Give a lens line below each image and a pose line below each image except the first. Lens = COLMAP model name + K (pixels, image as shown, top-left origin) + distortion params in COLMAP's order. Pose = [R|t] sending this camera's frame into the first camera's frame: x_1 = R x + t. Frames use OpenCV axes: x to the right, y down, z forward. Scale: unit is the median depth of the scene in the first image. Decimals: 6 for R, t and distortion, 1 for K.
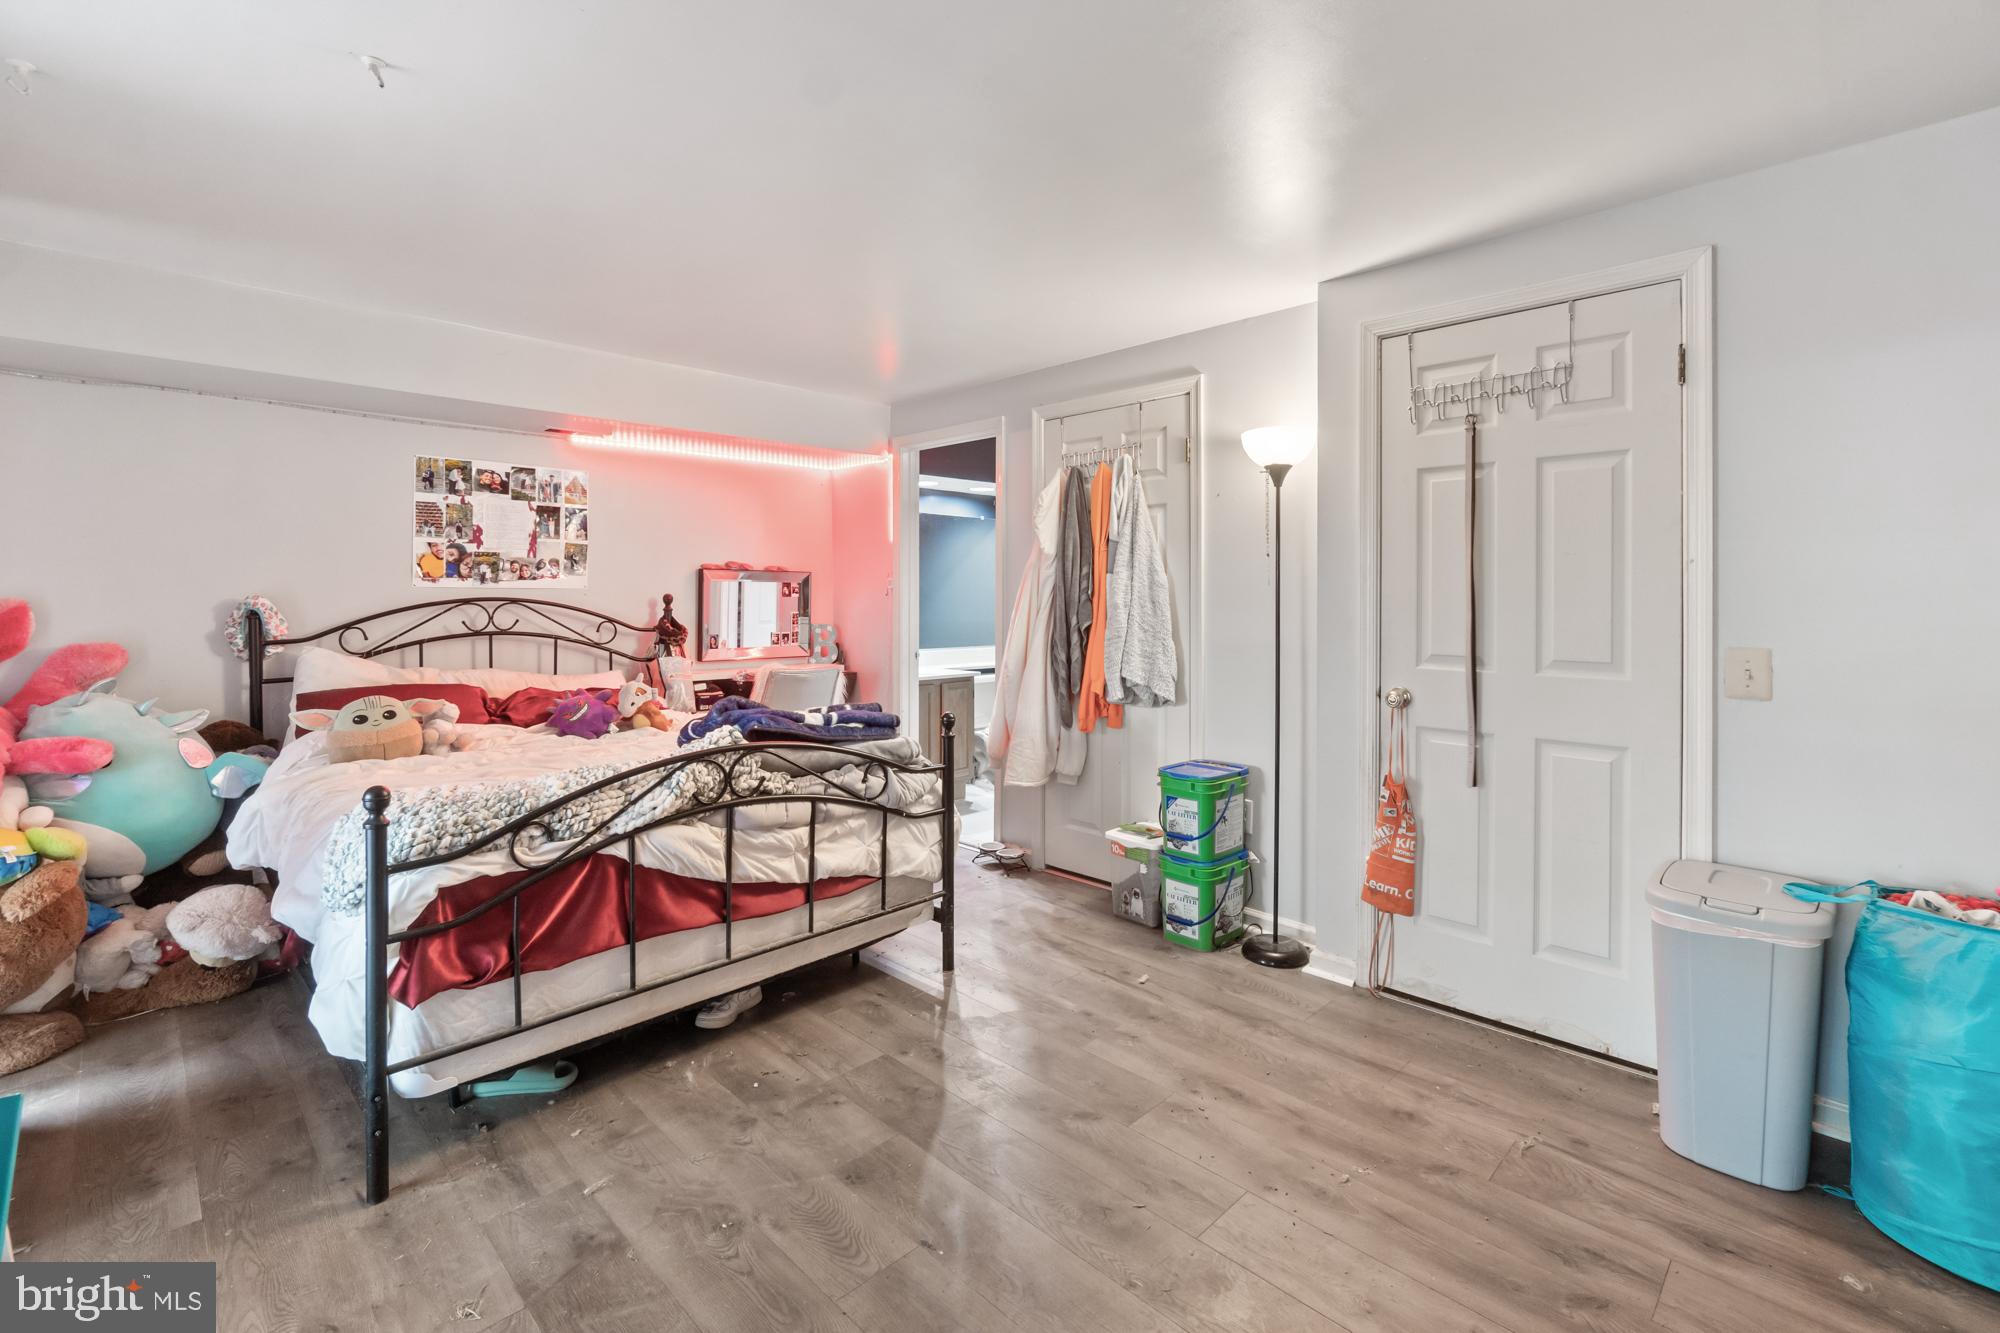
lens RADIAL K [[889.6, 0, 1002.2], [0, 889.6, 598.4], [0, 0, 1]] dist [-0.004971, -0.000912]
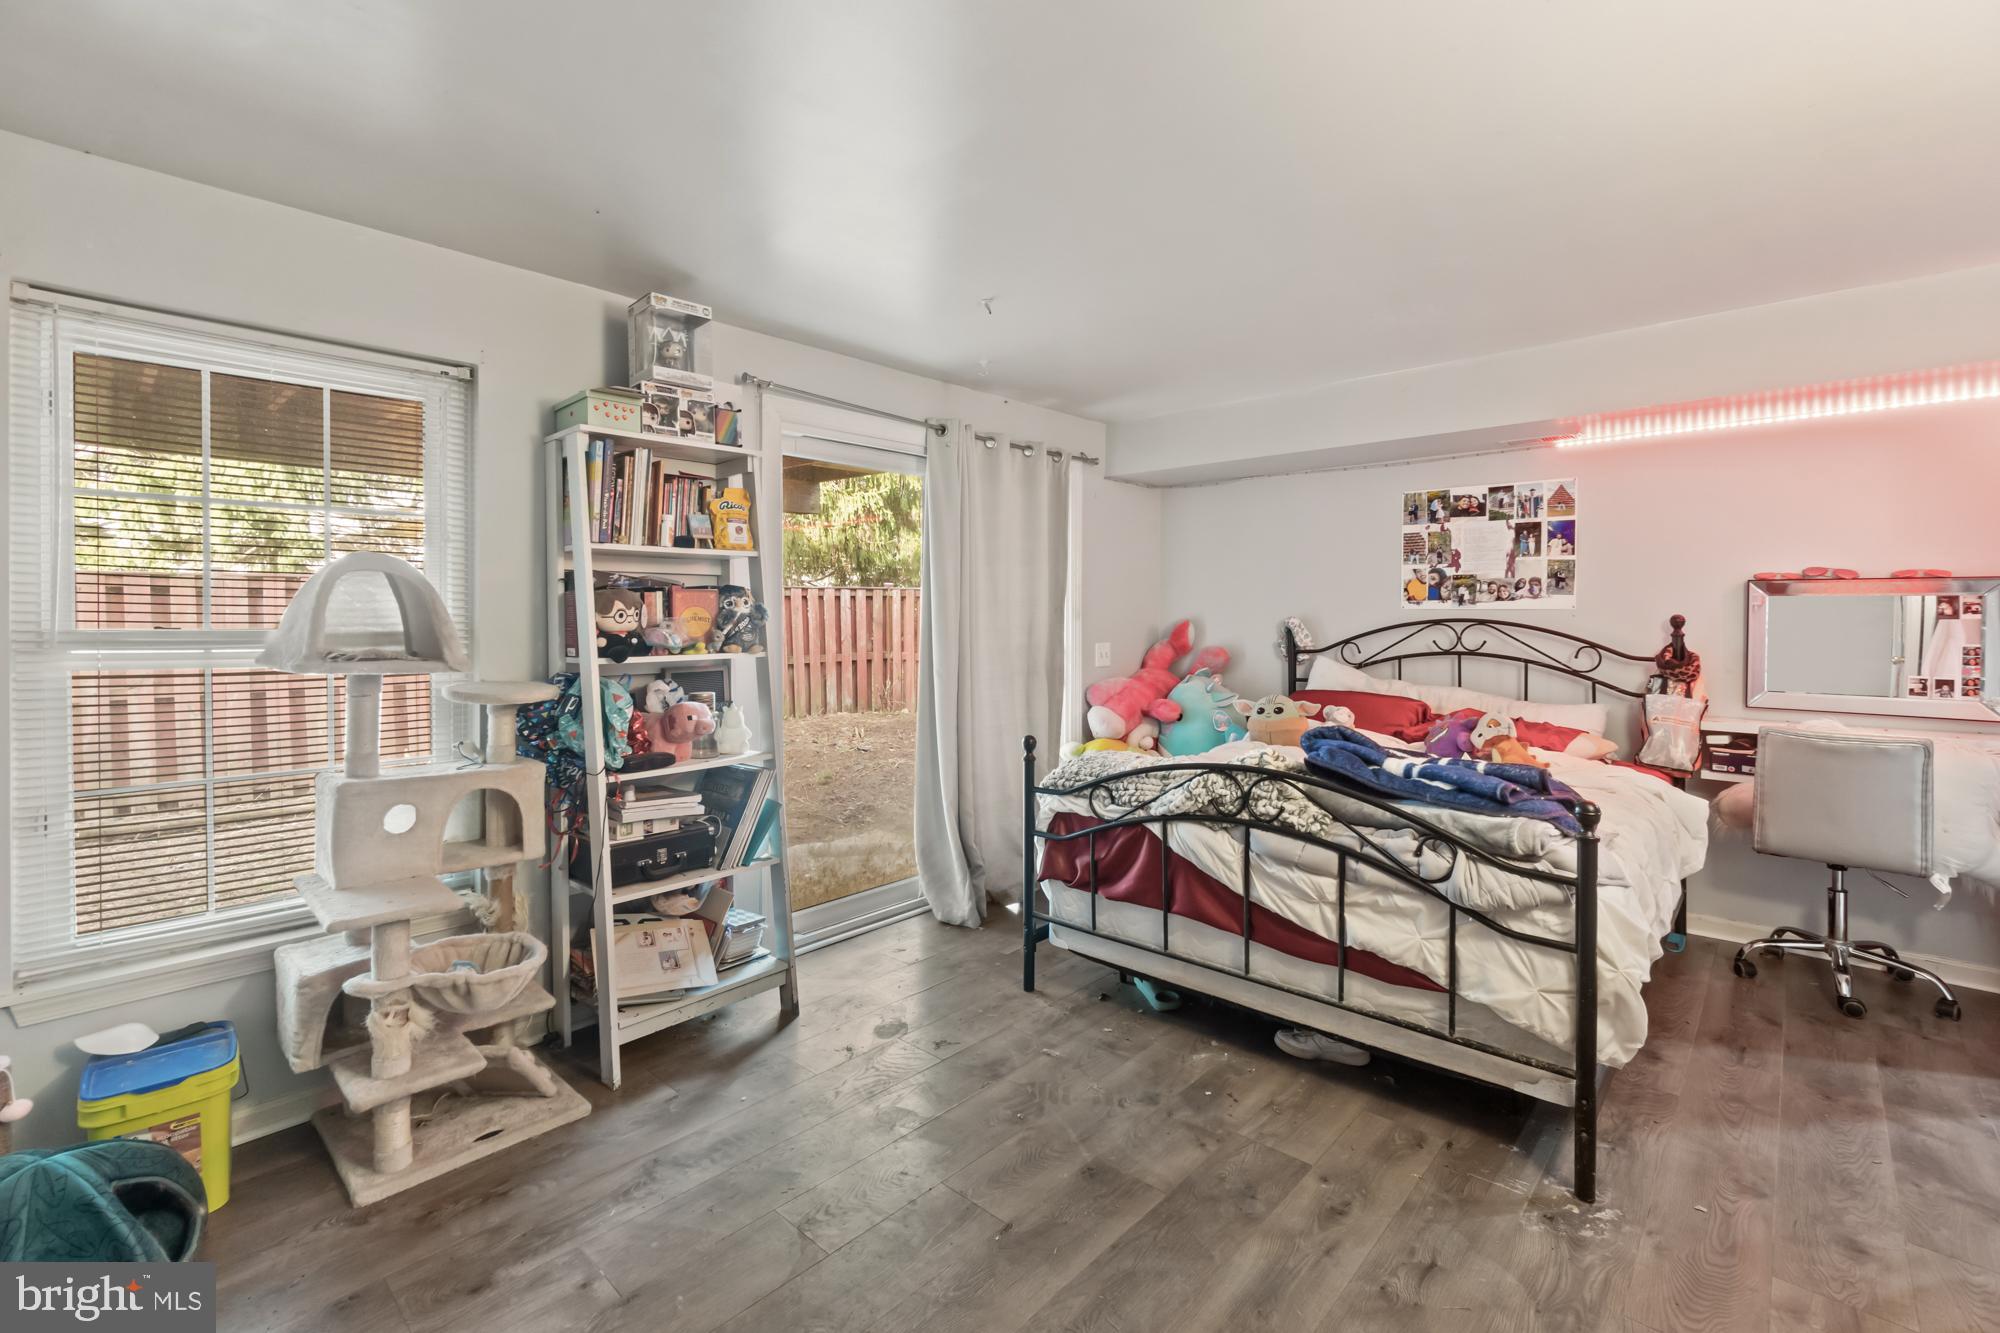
lens RADIAL K [[889.6, 0, 999.0], [0, 889.6, 624.3], [0, 0, 1]] dist [-0.004971, -0.000912]
pose [[0.029178, 0.010809, -0.999516, 0.611603], [-0.002884, 0.999938, 0.010730, -0.005573], [0.999570, 0.002569, 0.029207, 0.599336]]
